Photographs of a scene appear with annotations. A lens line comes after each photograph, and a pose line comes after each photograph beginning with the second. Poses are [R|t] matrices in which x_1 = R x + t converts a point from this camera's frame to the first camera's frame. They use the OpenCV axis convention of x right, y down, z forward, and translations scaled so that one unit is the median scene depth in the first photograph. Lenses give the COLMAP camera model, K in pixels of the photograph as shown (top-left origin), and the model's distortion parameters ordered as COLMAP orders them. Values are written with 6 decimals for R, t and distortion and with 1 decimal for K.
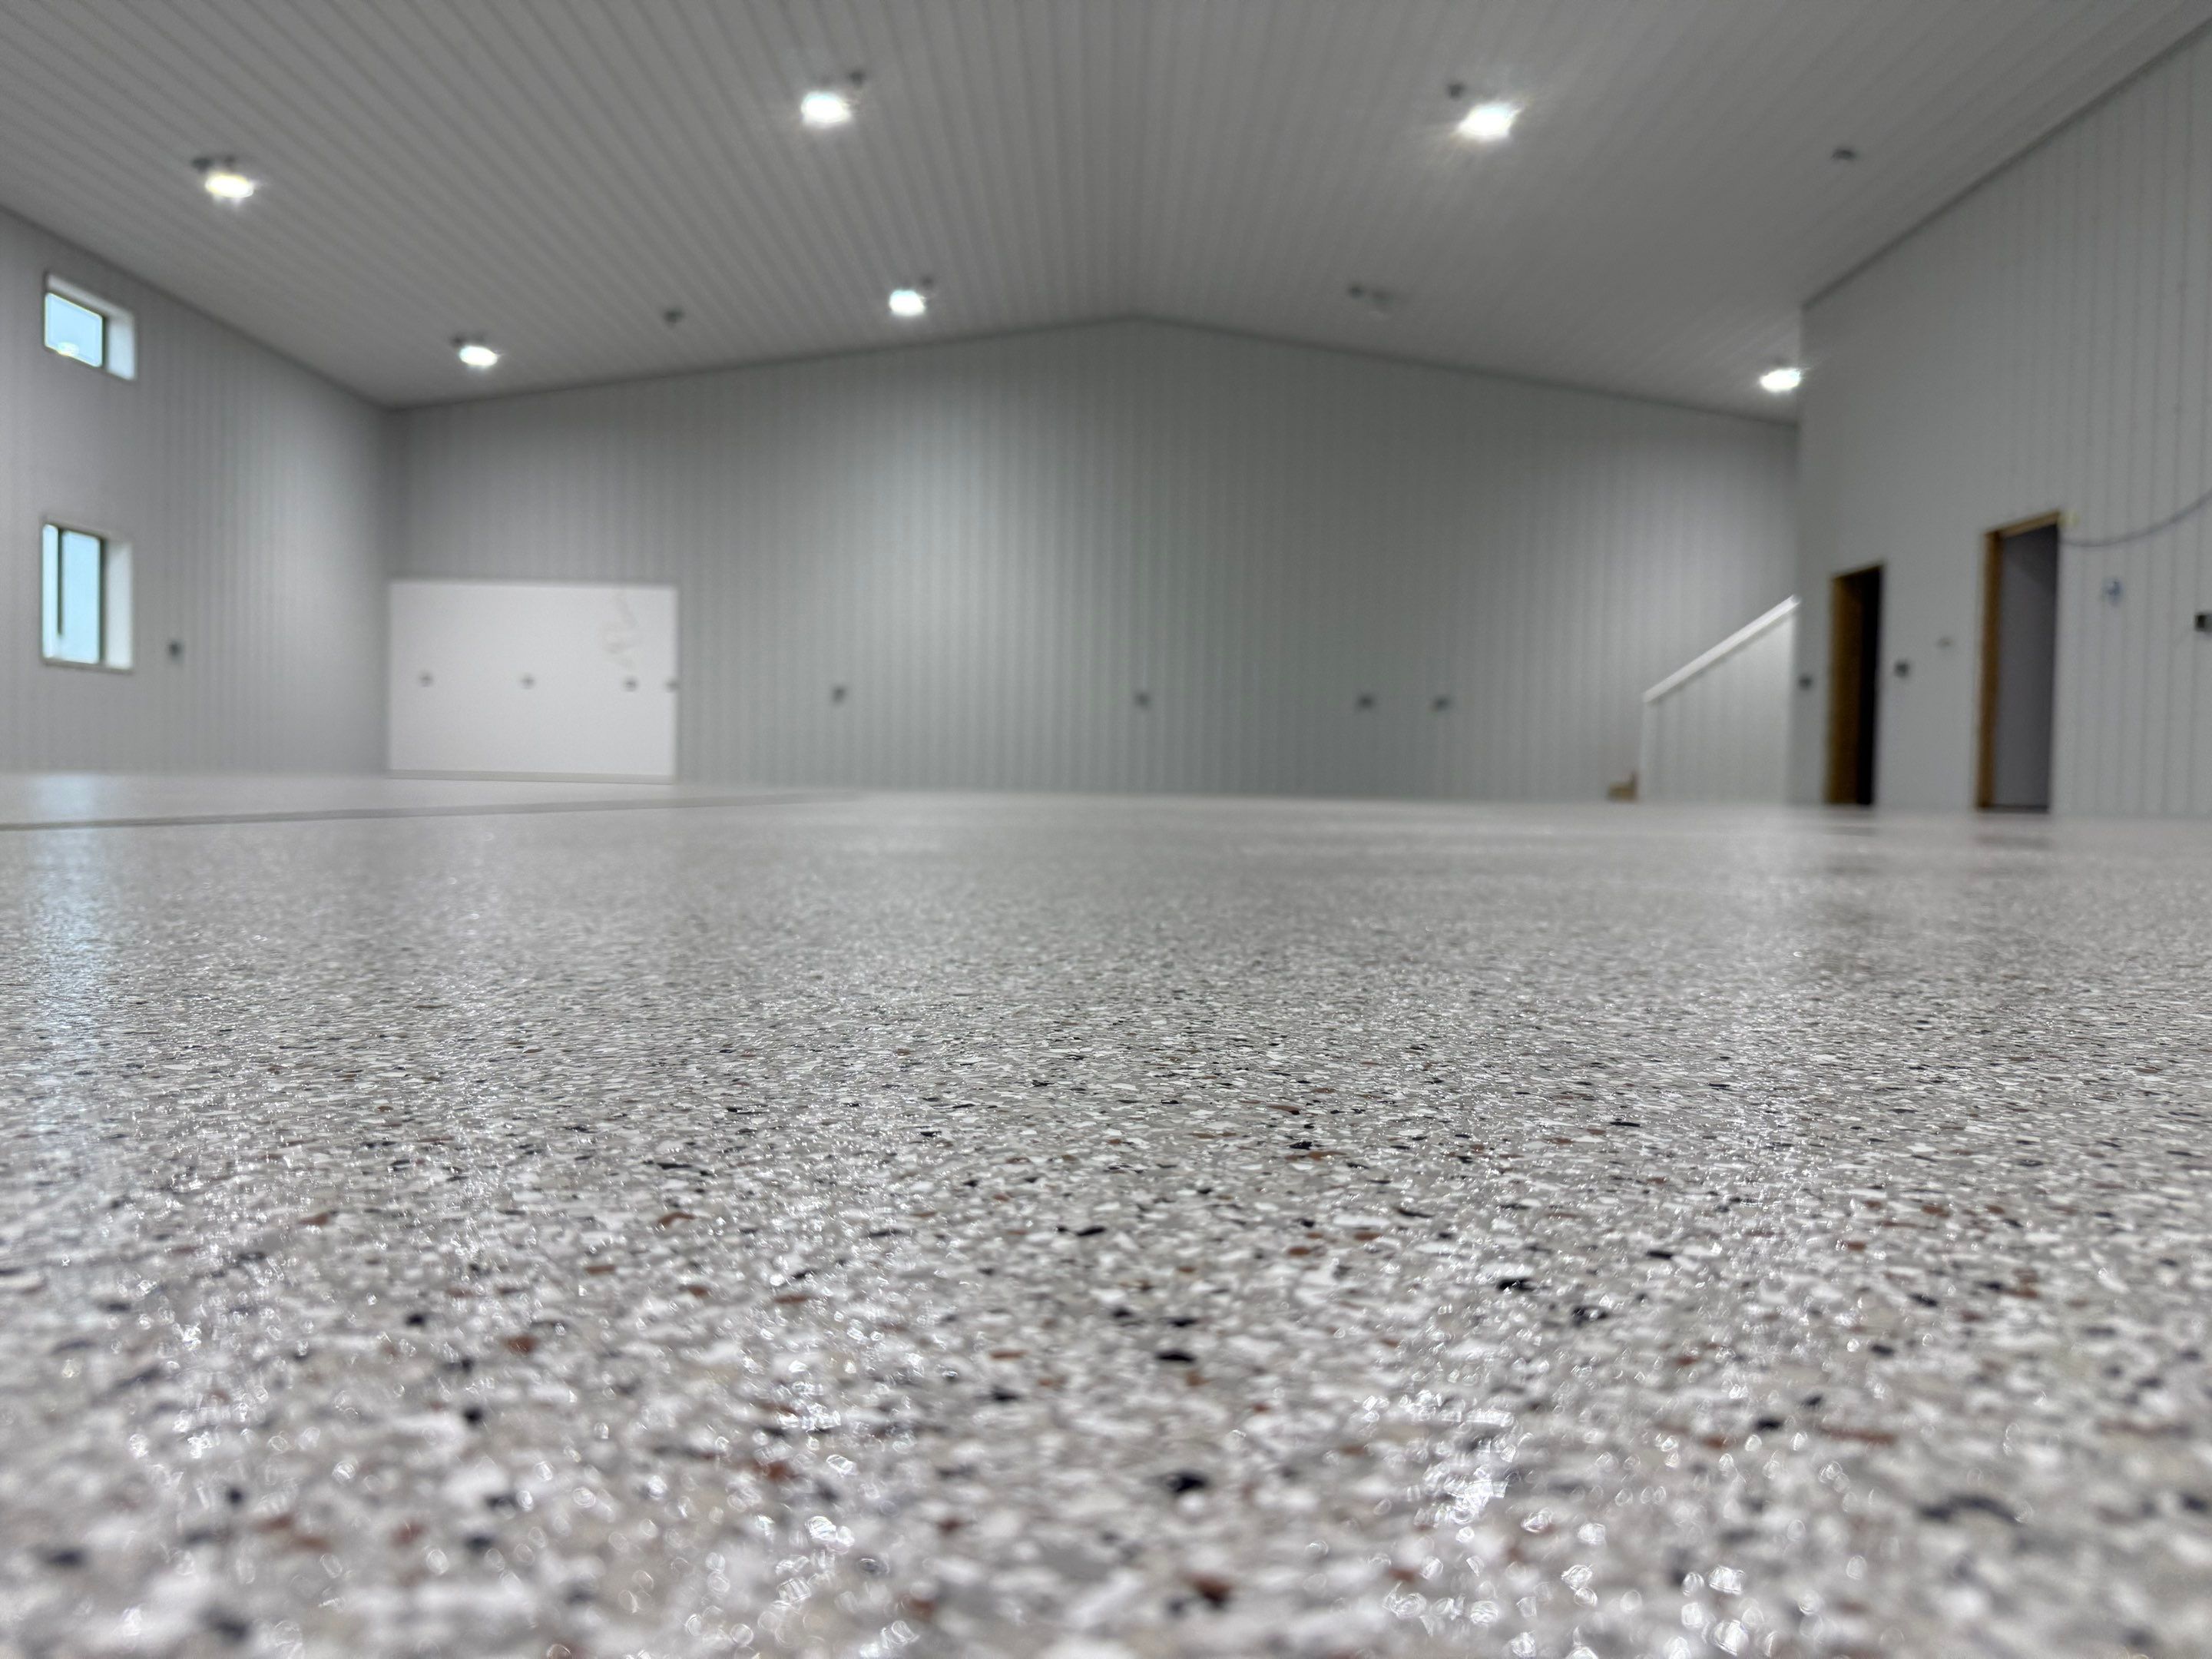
lens RADIAL K [[1585.6, 0, 1102.9], [0, 1585.6, 832.4], [0, 0, 1]] dist [0.038838, -0.073058]
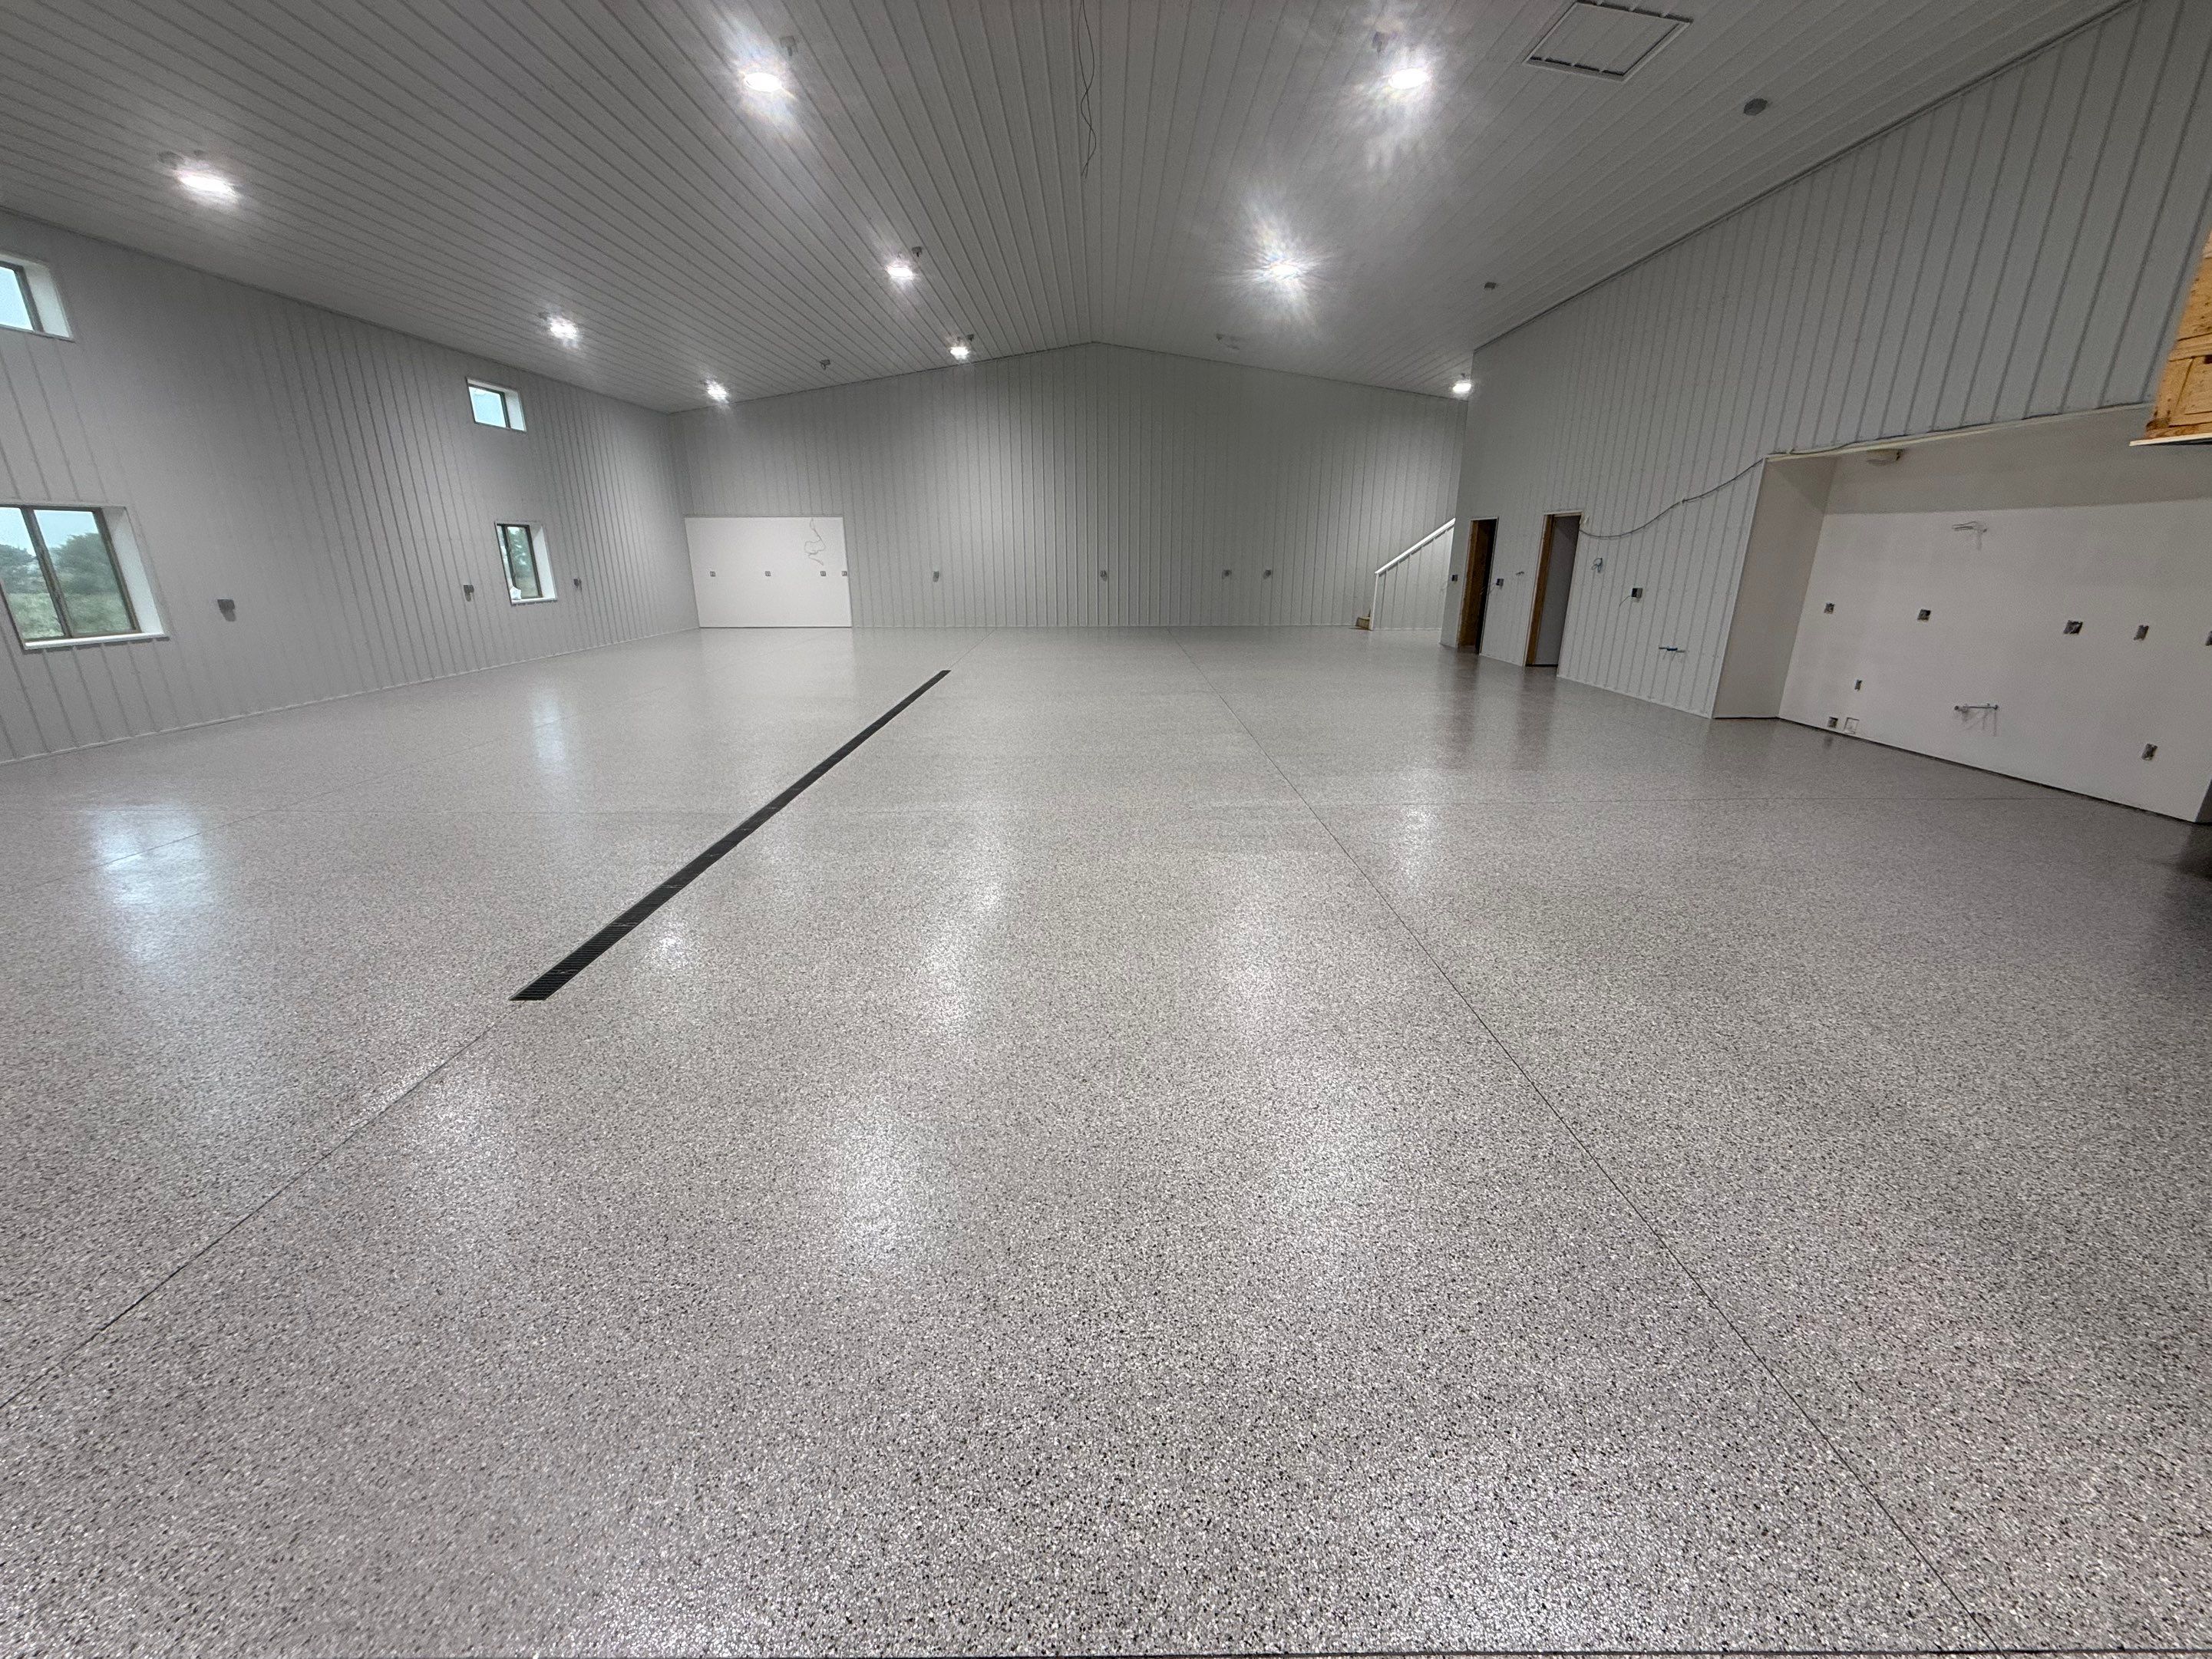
lens RADIAL K [[877.8, 0, 1102.3], [0, 877.8, 827.4], [0, 0, 1]] dist [-0.000454, 0.000104]
pose [[0.999712, -0.023135, -0.006423, 0.999598], [0.024009, 0.961225, 0.274719, -3.573800], [-0.000182, -0.274794, 0.961503, -2.127308]]
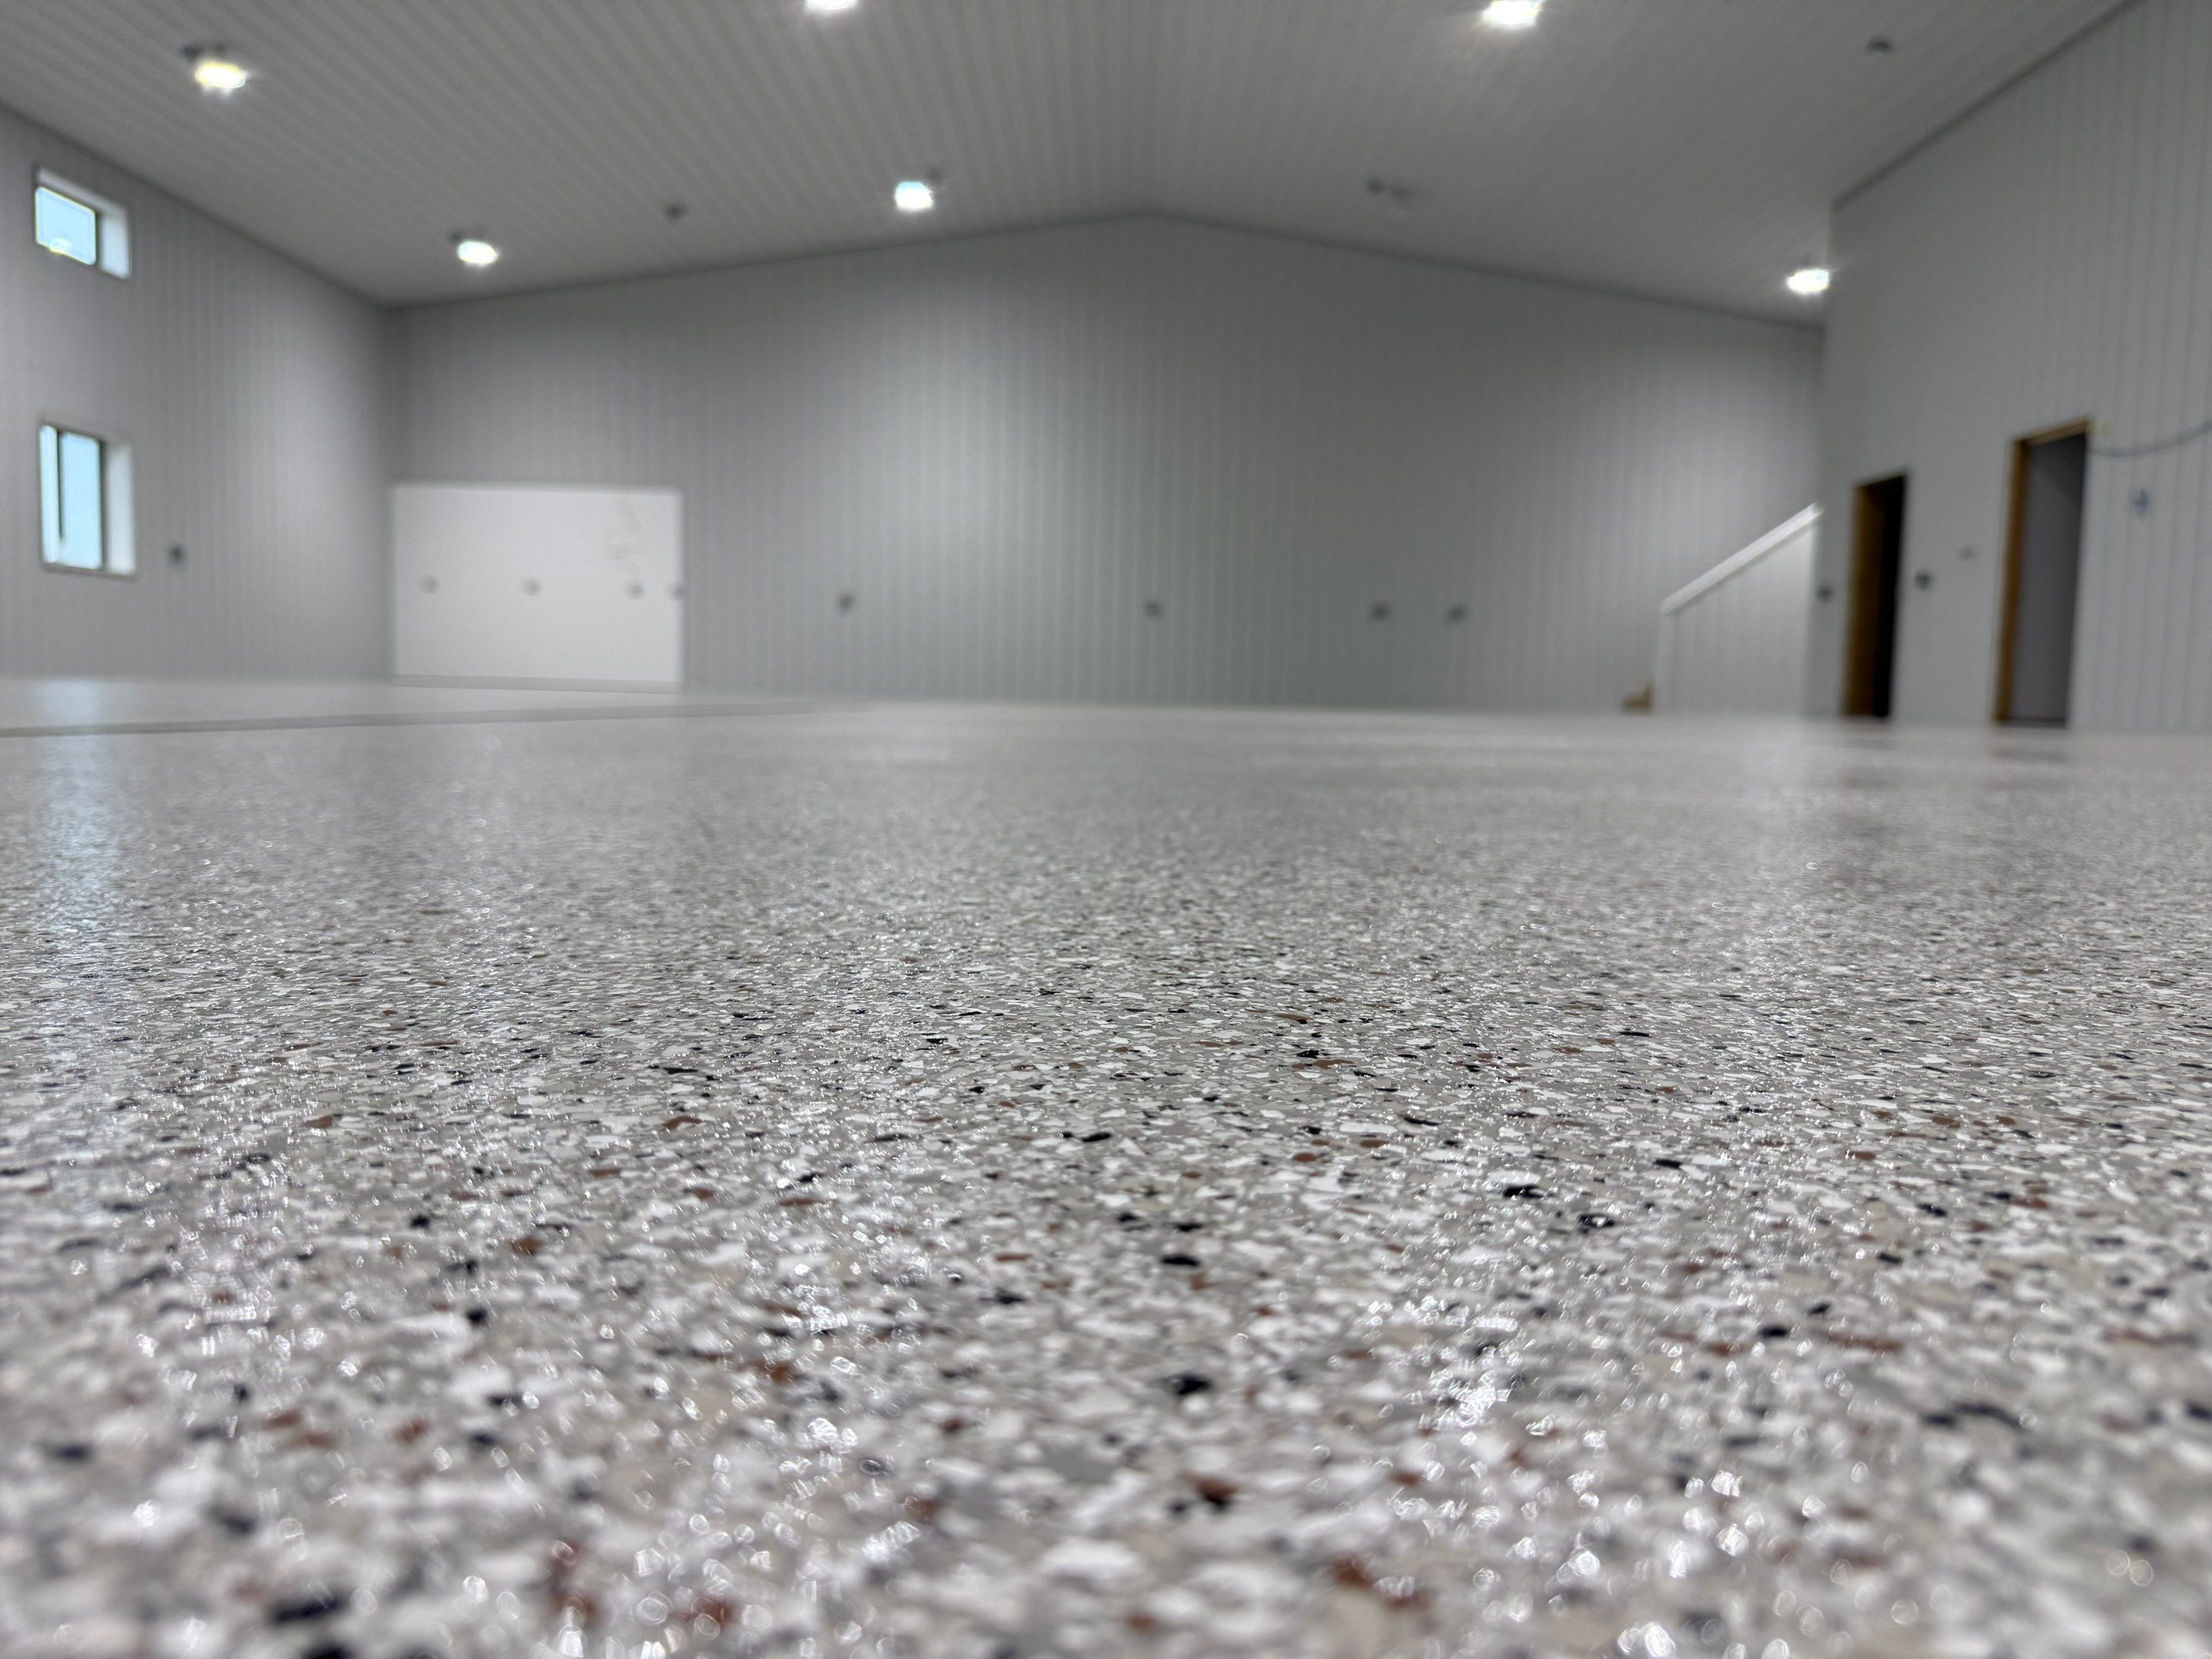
lens RADIAL K [[1589.9, 0, 1104.9], [0, 1589.9, 835.5], [0, 0, 1]] dist [0.053933, -0.106524]
pose [[0.999981, 0.004139, -0.004601, 0.001015], [-0.003866, 0.998322, 0.057774, 0.002558], [0.004832, -0.057755, 0.998319, 0.007514]]
